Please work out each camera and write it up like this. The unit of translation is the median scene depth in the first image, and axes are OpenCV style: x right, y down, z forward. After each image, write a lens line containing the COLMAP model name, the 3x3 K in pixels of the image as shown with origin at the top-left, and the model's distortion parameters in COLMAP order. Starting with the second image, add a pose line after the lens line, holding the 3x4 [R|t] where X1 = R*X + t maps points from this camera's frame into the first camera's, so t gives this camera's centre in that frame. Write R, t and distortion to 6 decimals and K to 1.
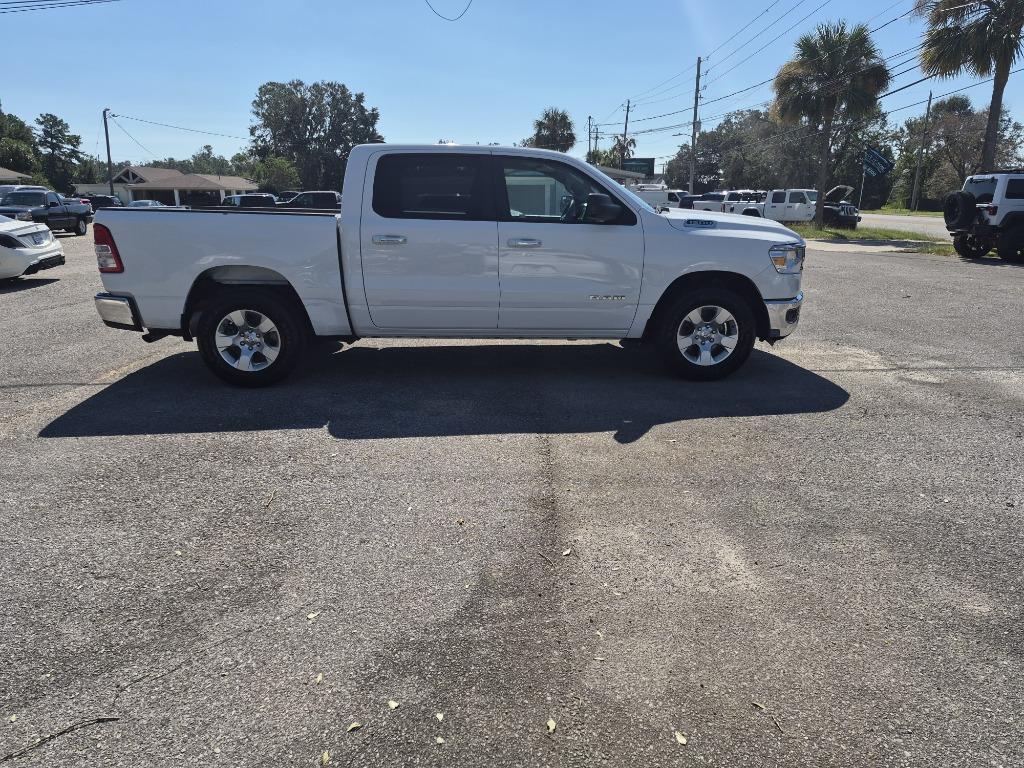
lens RADIAL K [[705.7, 0, 505.0], [0, 705.7, 380.3], [0, 0, 1]] dist [0.093692, -0.104306]
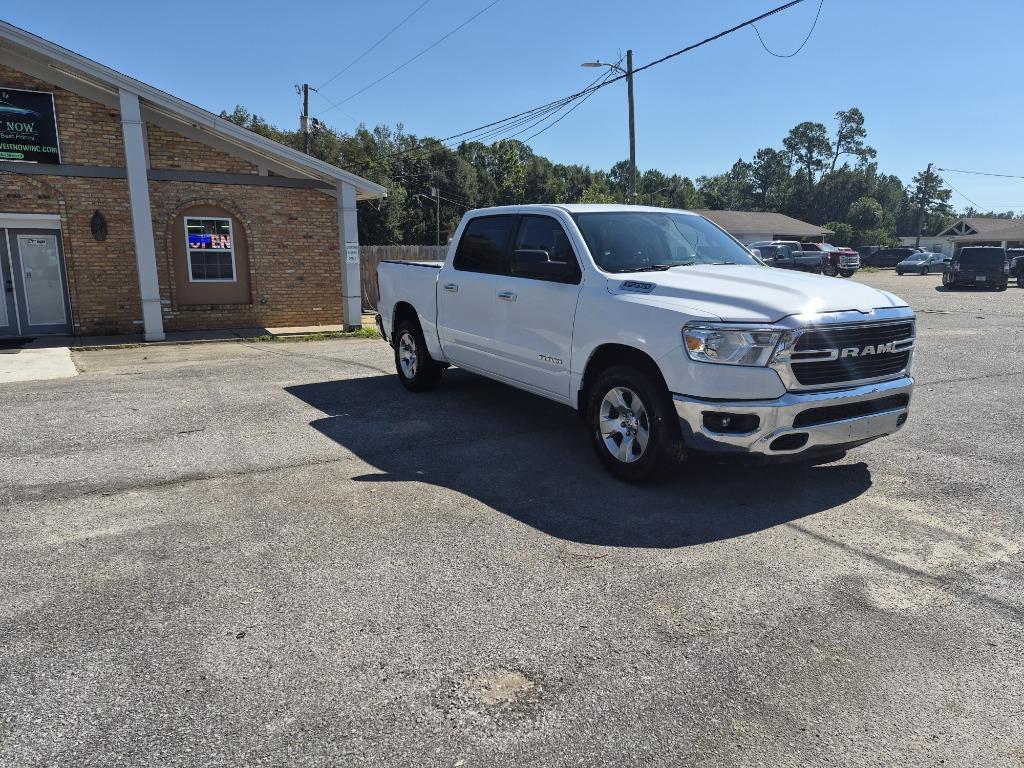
lens RADIAL K [[708.0, 0, 518.3], [0, 708.0, 389.8], [0, 0, 1]] dist [0.069011, -0.067794]
pose [[0.479355, 0.166442, -0.861693, 0.823111], [-0.215375, 0.974137, 0.068349, -0.118496], [0.850783, 0.152823, 0.502805, 0.448597]]
